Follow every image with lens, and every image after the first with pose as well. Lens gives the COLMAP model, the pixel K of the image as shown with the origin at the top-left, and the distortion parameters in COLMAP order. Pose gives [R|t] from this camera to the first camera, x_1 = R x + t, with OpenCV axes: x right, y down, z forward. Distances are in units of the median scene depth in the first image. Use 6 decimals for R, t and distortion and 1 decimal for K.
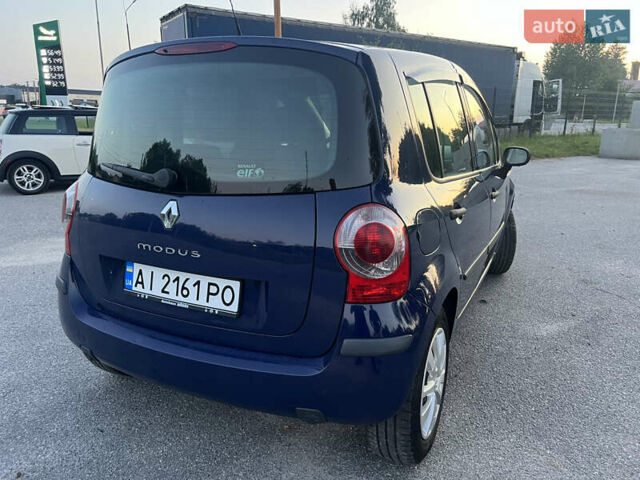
lens RADIAL K [[484.3, 0, 322.1], [0, 484.3, 239.6], [0, 0, 1]] dist [0.059325, -0.070789]
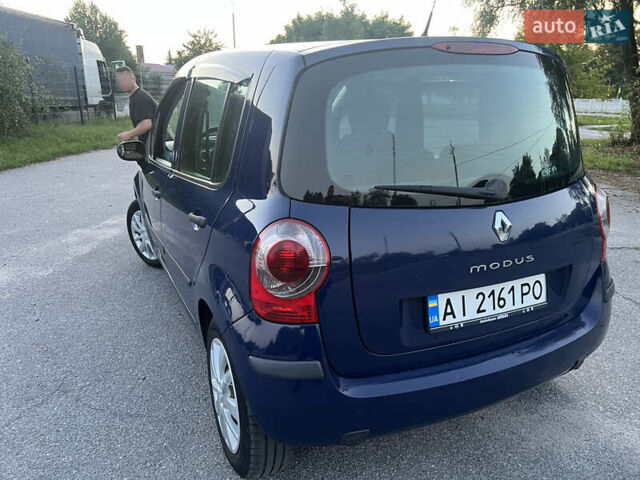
lens RADIAL K [[483.2, 0, 318.0], [0, 483.2, 238.4], [0, 0, 1]] dist [0.051978, -0.059666]
pose [[0.629670, -0.221452, 0.744630, -1.176142], [0.193331, 0.973023, 0.125892, -0.204731], [-0.752422, 0.064689, 0.655497, 0.614787]]
